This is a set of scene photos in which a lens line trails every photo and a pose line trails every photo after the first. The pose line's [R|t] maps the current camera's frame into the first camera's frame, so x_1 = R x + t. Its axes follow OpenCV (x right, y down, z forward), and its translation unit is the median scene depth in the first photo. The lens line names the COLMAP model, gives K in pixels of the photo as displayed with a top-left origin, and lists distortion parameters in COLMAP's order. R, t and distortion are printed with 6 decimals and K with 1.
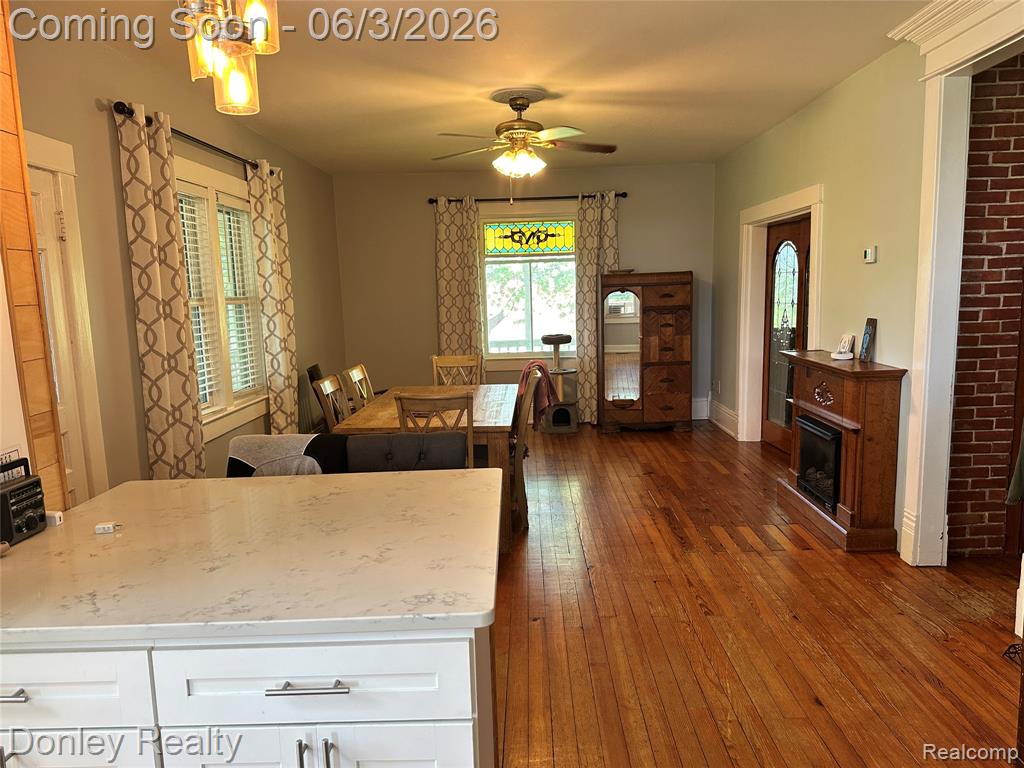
lens RADIAL K [[713.5, 0, 517.2], [0, 713.5, 387.9], [0, 0, 1]] dist [0.112307, -0.145665]
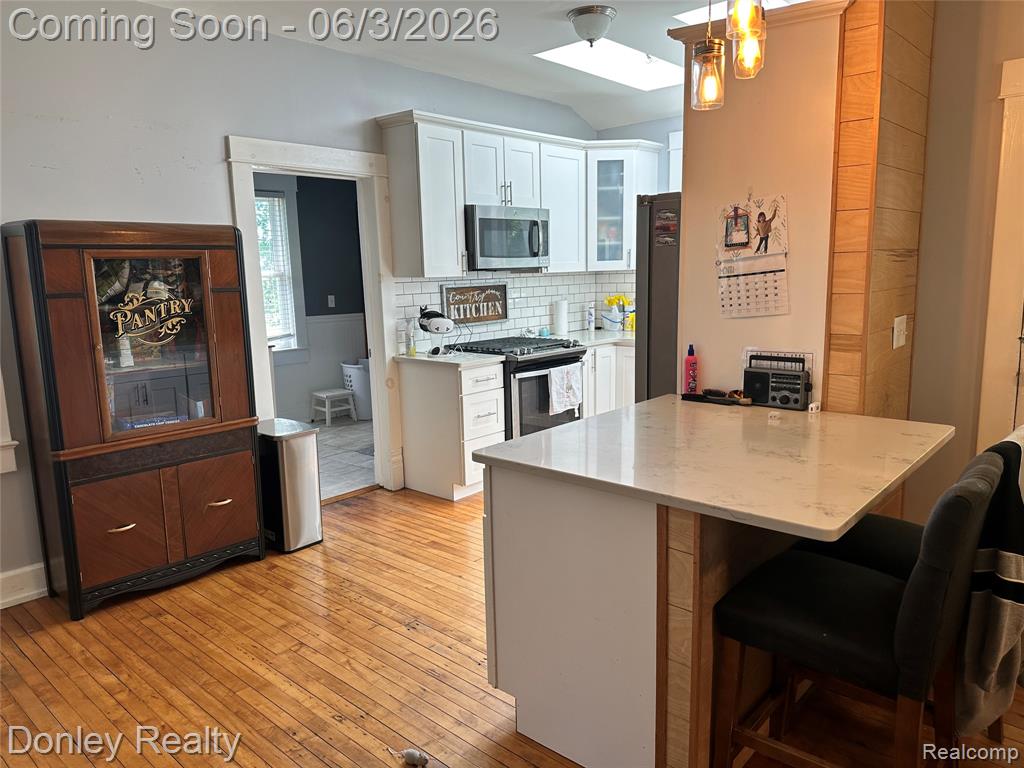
lens RADIAL K [[713.5, 0, 517.2], [0, 713.5, 387.9], [0, 0, 1]] dist [0.112307, -0.145665]
pose [[-0.658536, 0.168467, -0.733450, 0.278642], [-0.061339, 0.959362, 0.275430, -0.076152], [0.750045, 0.226370, -0.621441, 0.531119]]
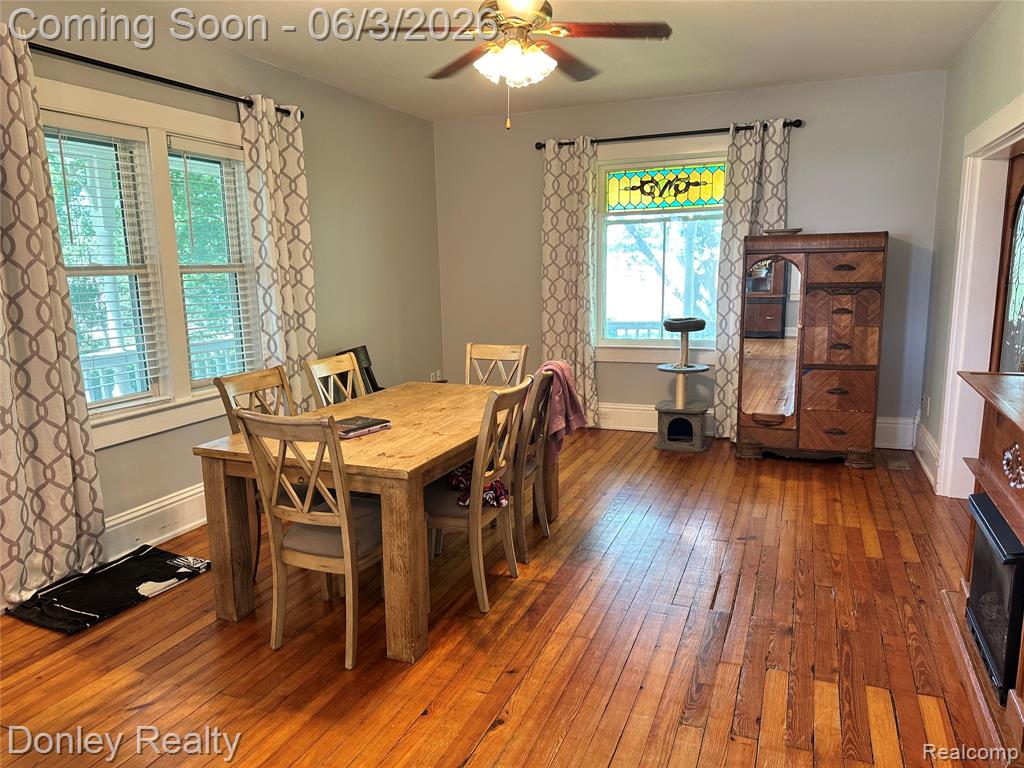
lens RADIAL K [[713.5, 0, 517.2], [0, 713.5, 387.9], [0, 0, 1]] dist [0.112307, -0.145665]
pose [[0.931150, 0.072405, -0.357376, 0.234777], [-0.056532, 0.996902, 0.054679, -0.047610], [0.360228, -0.030711, 0.932359, 0.334048]]
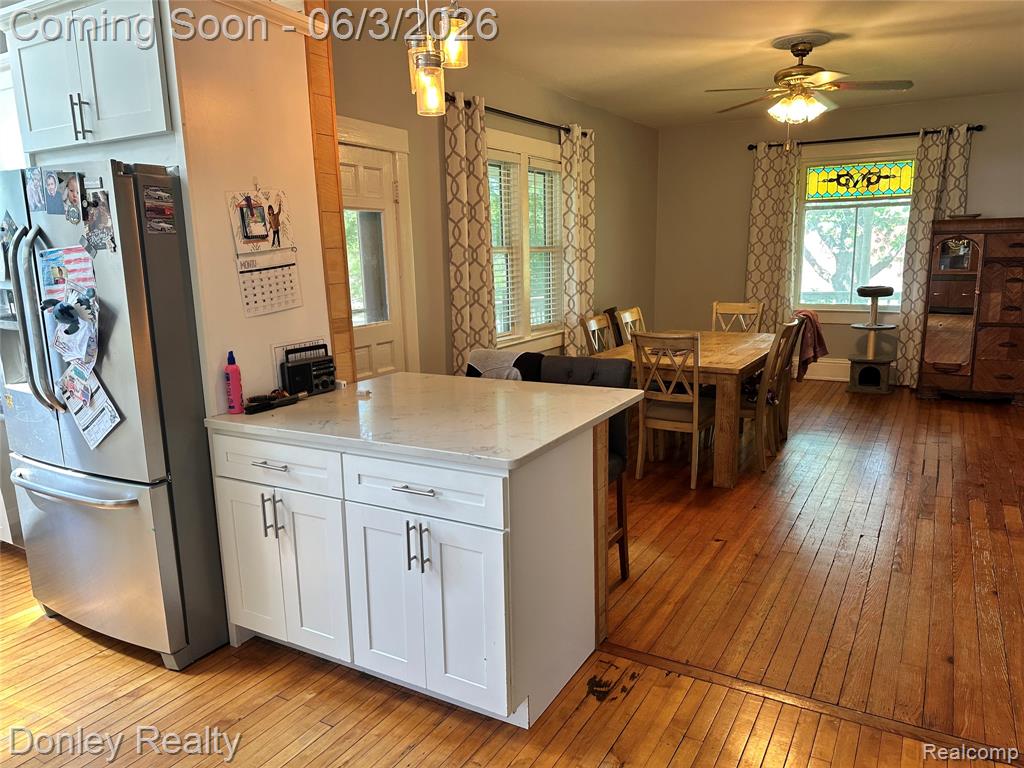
lens RADIAL K [[725.4, 0, 527.2], [0, 725.4, 386.4], [0, 0, 1]] dist [0.117919, -0.155480]
pose [[0.876531, 0.099975, -0.470849, 0.174689], [-0.069600, 0.994237, 0.081538, 0.009088], [0.476287, -0.038699, 0.878438, -0.076822]]
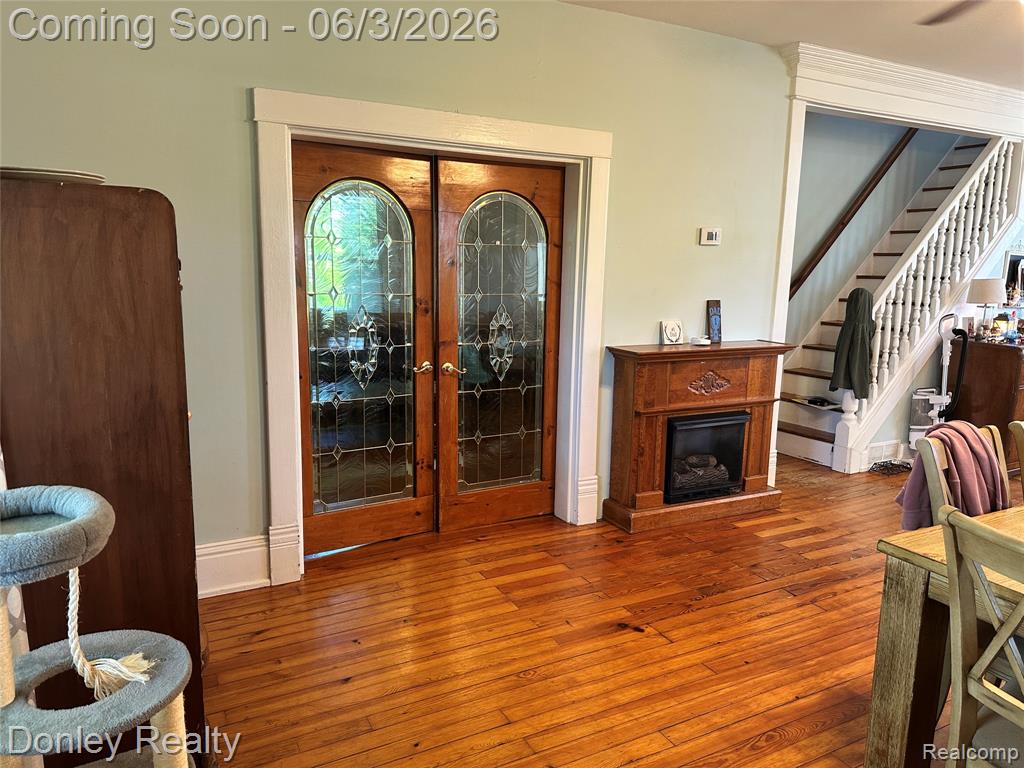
lens RADIAL K [[721.0, 0, 489.0], [0, 721.0, 385.5], [0, 0, 1]] dist [0.058405, -0.083480]
pose [[-0.464375, -0.129540, 0.876114, -0.225558], [0.121572, 0.970557, 0.207942, -0.186809], [-0.877255, 0.203074, -0.434954, 1.416118]]
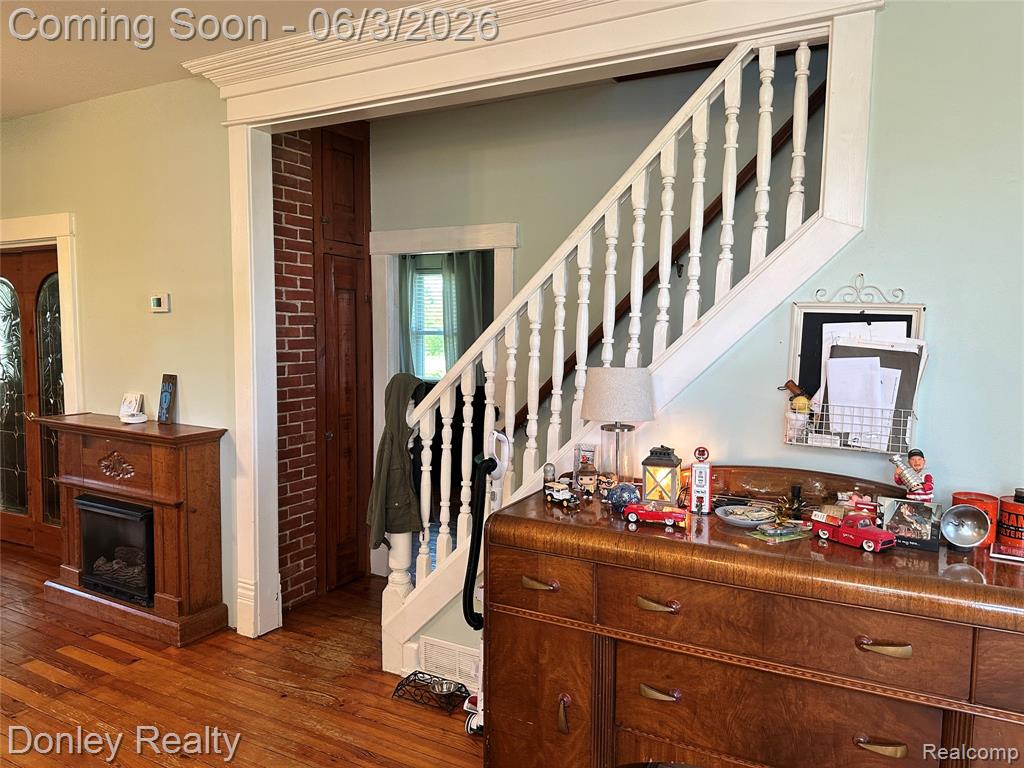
lens RADIAL K [[720.3, 0, 510.1], [0, 720.3, 387.5], [0, 0, 1]] dist [0.052450, -0.064905]
pose [[0.465952, -0.041179, 0.883851, -0.083810], [0.099176, 0.995052, -0.005924, -0.027060], [-0.879234, 0.090418, 0.467730, 0.177842]]
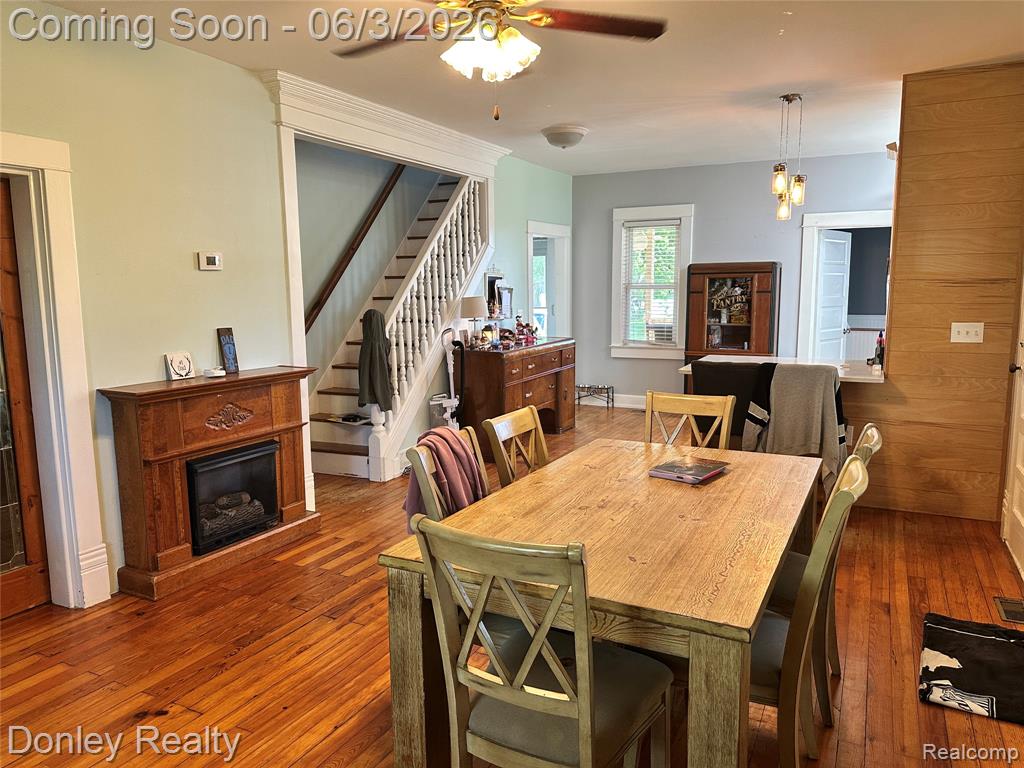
lens RADIAL K [[722.3, 0, 527.9], [0, 722.3, 384.3], [0, 0, 1]] dist [0.096180, -0.155110]
pose [[-0.904378, -0.022699, 0.426129, -0.237168], [0.092552, 0.964382, 0.247794, -0.184338], [-0.416575, 0.263538, -0.870065, 1.373930]]
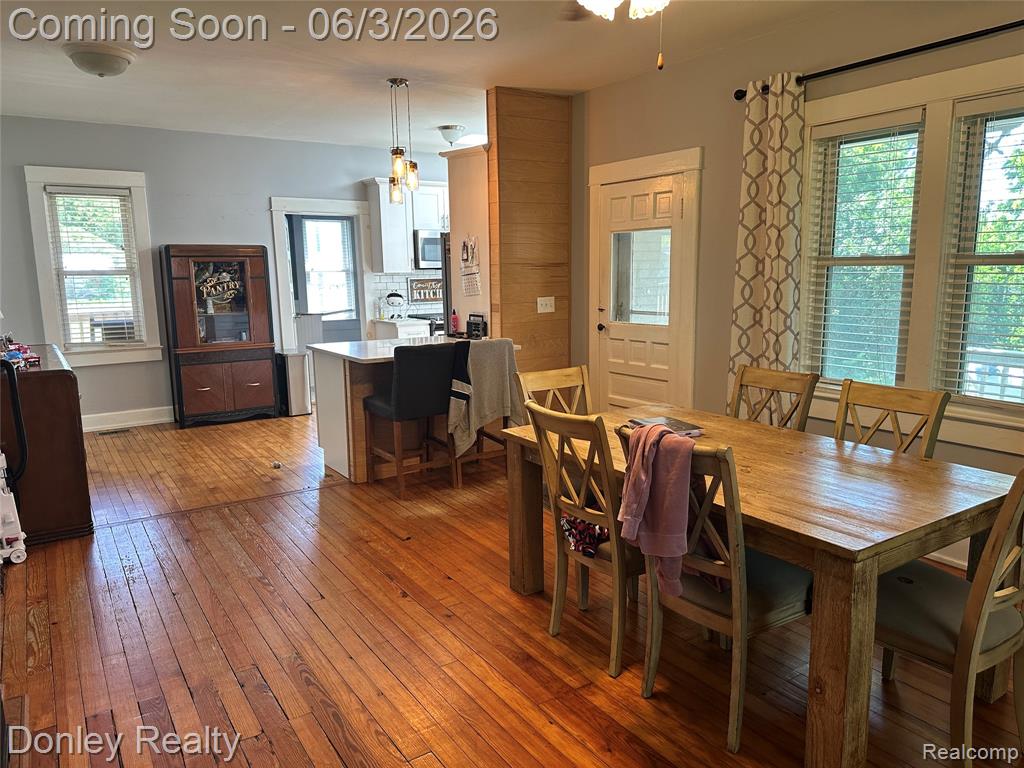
lens RADIAL K [[713.5, 0, 517.2], [0, 713.5, 387.9], [0, 0, 1]] dist [0.112307, -0.145665]
pose [[-0.822547, 0.133756, -0.552744, 0.321854], [-0.042171, 0.954926, 0.293834, -0.178760], [0.567132, 0.265002, -0.779831, 1.250870]]
